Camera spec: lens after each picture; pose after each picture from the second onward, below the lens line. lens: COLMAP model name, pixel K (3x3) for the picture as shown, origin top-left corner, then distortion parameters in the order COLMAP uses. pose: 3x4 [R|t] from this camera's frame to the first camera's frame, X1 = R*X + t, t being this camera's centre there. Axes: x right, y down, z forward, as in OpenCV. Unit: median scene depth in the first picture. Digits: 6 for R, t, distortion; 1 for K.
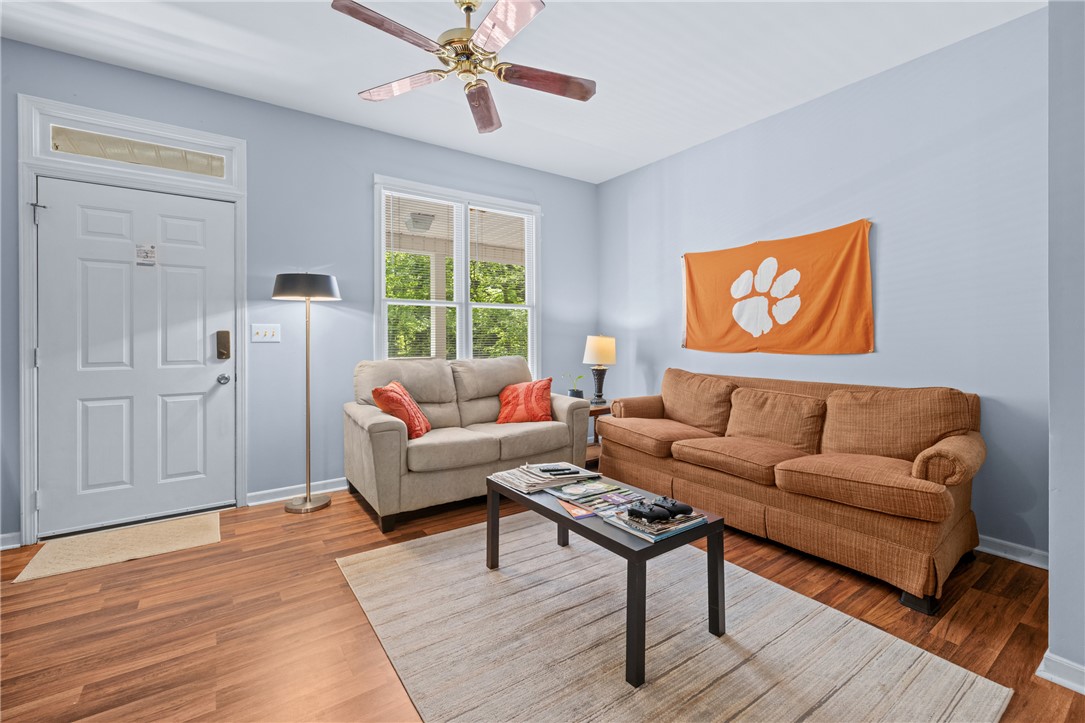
lens RADIAL K [[466.6, 0, 539.8], [0, 466.6, 329.2], [0, 0, 1]] dist [-0.002007, 0.000053]
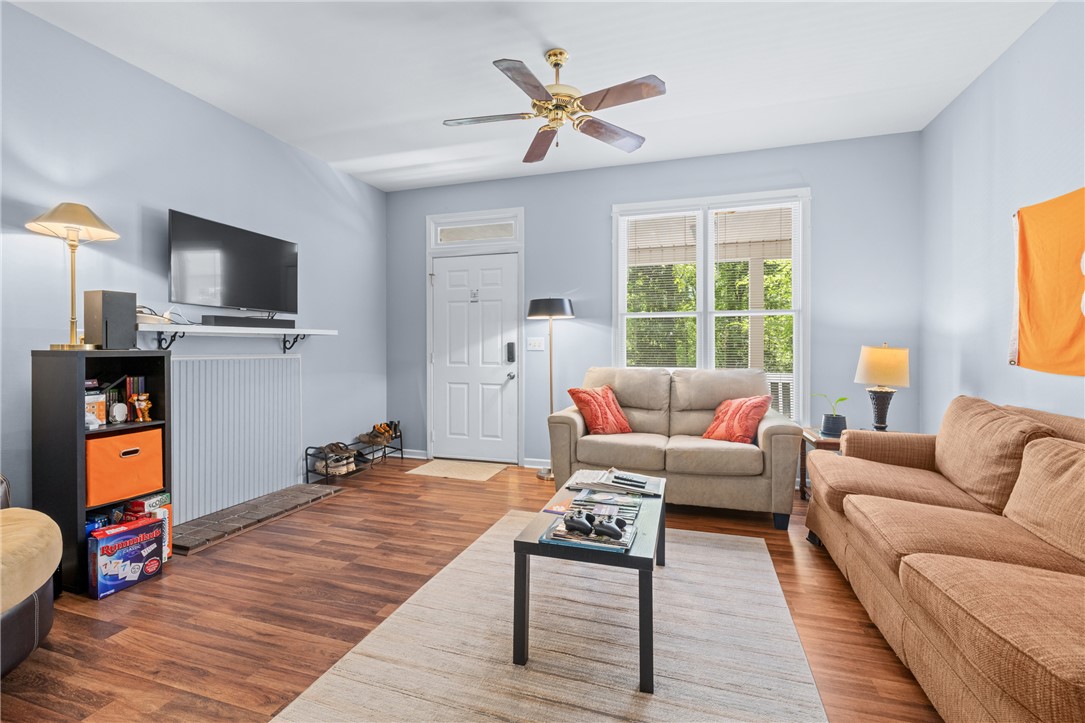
lens RADIAL K [[472.1, 0, 544.4], [0, 472.1, 342.6], [0, 0, 1]] dist [-0.001122, 0.000104]
pose [[0.609168, -0.006505, -0.793015, 0.518356], [0.010181, 0.999948, -0.000381, 0.005035], [0.792976, -0.007842, 0.609202, 0.174335]]
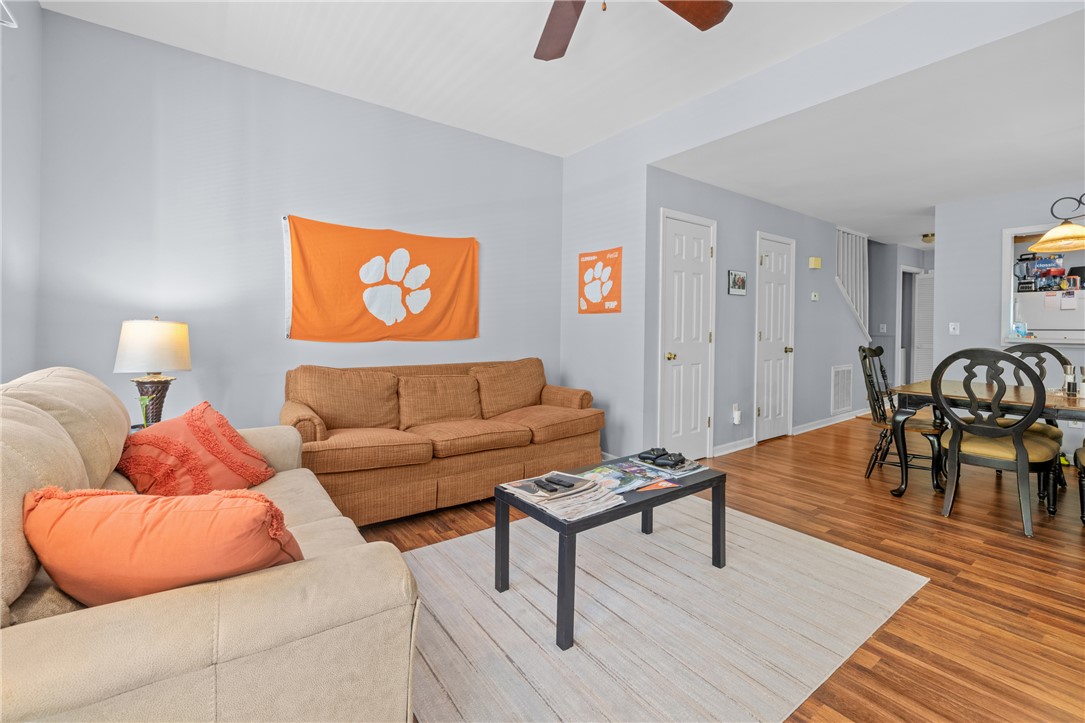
lens RADIAL K [[466.6, 0, 539.8], [0, 466.6, 329.2], [0, 0, 1]] dist [-0.002007, 0.000053]
pose [[-0.013399, -0.003584, 0.999904, -0.564149], [-0.026040, 0.999656, 0.003235, 0.014083], [-0.999571, -0.025994, -0.013488, 0.733707]]
